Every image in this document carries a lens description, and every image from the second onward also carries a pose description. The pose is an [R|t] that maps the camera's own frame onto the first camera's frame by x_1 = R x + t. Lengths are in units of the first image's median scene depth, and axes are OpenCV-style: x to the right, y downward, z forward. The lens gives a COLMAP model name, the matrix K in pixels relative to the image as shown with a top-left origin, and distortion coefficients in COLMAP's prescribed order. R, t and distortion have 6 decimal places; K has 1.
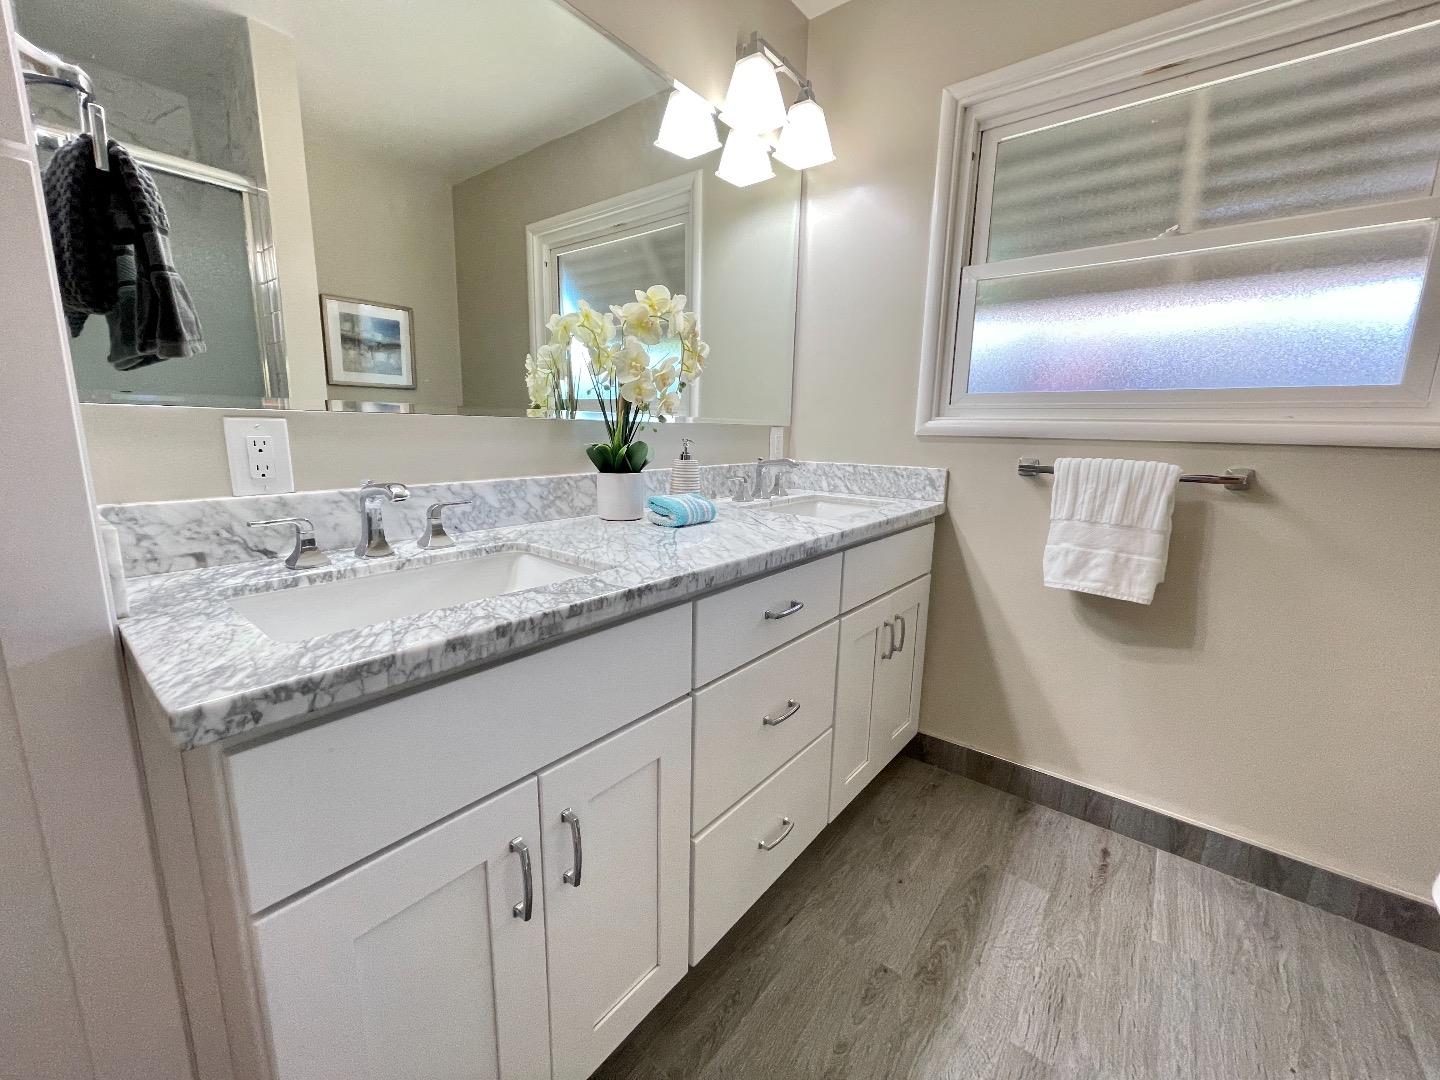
lens RADIAL K [[583.5, 0, 719.1], [0, 583.5, 540.3], [0, 0, 1]] dist [-0.001921, 0.000541]
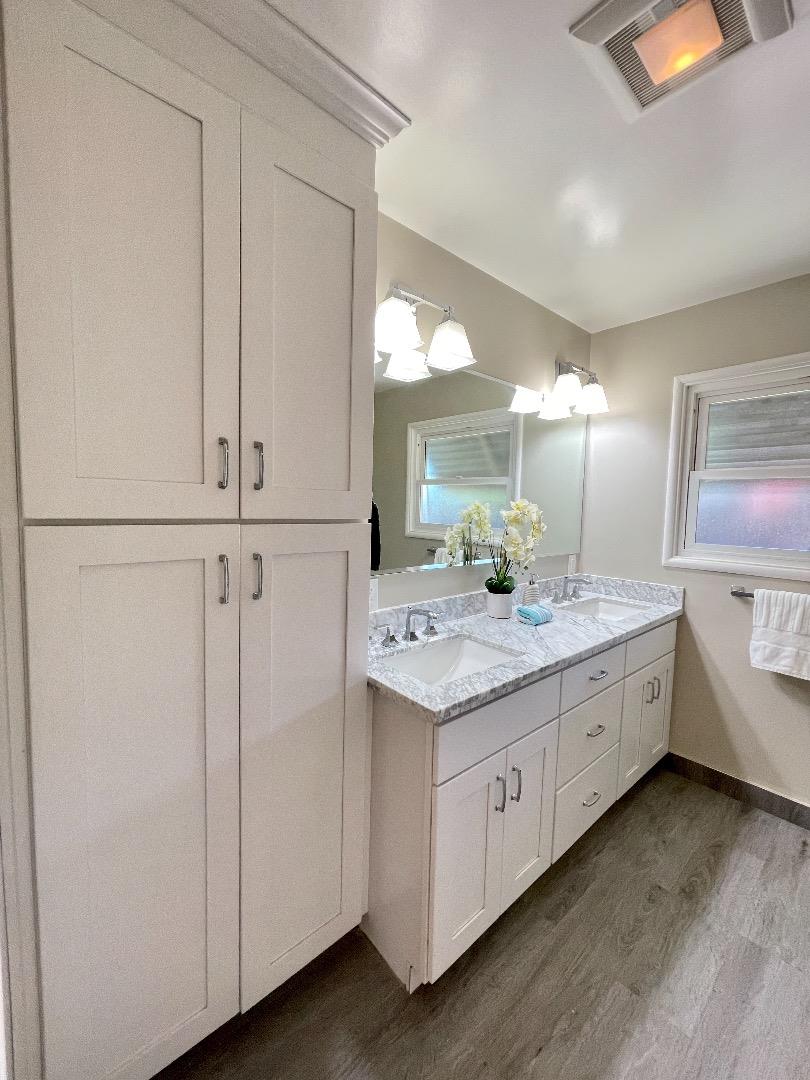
lens RADIAL K [[437.7, 0, 405.5], [0, 437.7, 536.8], [0, 0, 1]] dist [-0.001921, 0.000541]
pose [[0.984293, 0.015978, -0.175818, -0.213179], [-0.036508, 0.992791, -0.114167, -0.115615], [0.172727, 0.118793, 0.977780, -0.460428]]
